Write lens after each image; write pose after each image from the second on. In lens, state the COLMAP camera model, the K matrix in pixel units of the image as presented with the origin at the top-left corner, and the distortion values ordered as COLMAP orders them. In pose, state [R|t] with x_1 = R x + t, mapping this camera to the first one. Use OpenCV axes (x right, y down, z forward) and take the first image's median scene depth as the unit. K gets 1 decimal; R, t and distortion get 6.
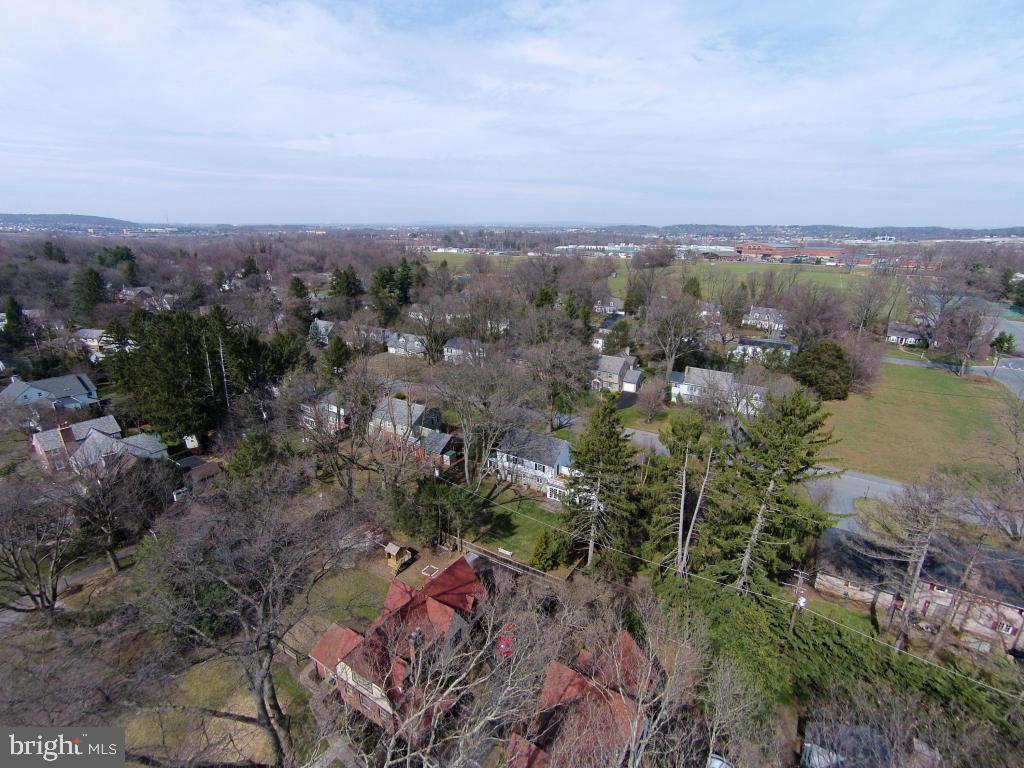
lens RADIAL K [[501.3, 0, 506.8], [0, 501.3, 388.4], [0, 0, 1]] dist [-0.003928, 0.001201]
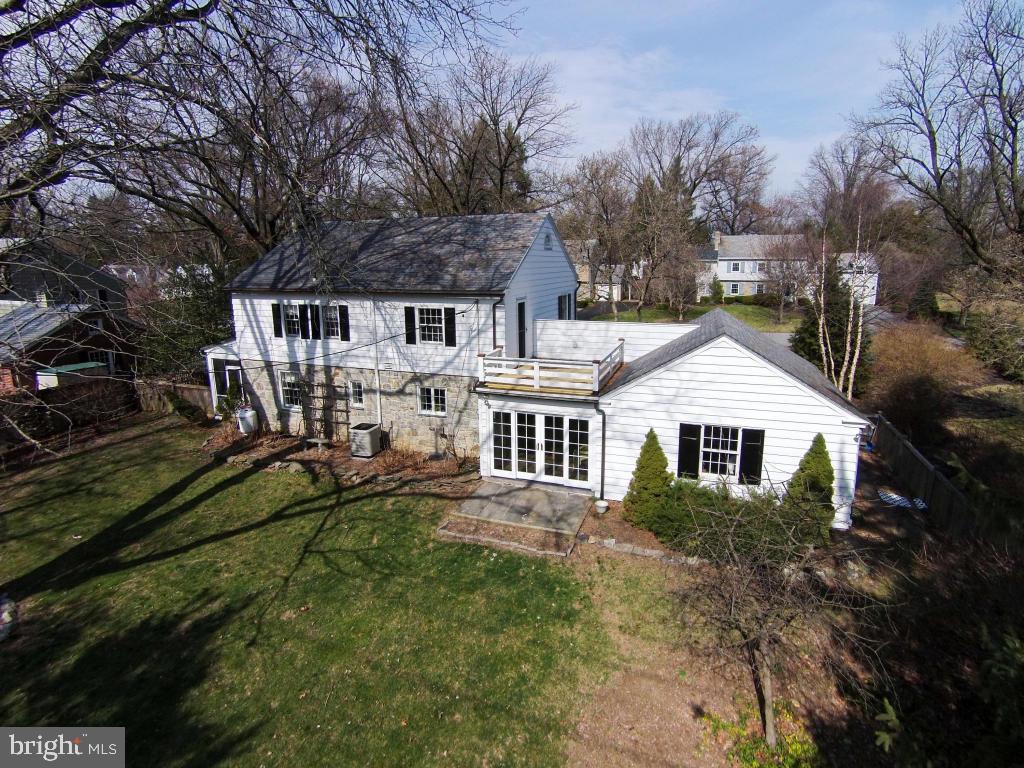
lens RADIAL K [[501.3, 0, 506.8], [0, 501.3, 388.4], [0, 0, 1]] dist [-0.003928, 0.001201]
pose [[0.980806, -0.063159, 0.184476, 0.056535], [0.075926, 0.995123, -0.062978, 0.192938], [-0.179598, 0.075776, 0.980817, 0.796094]]
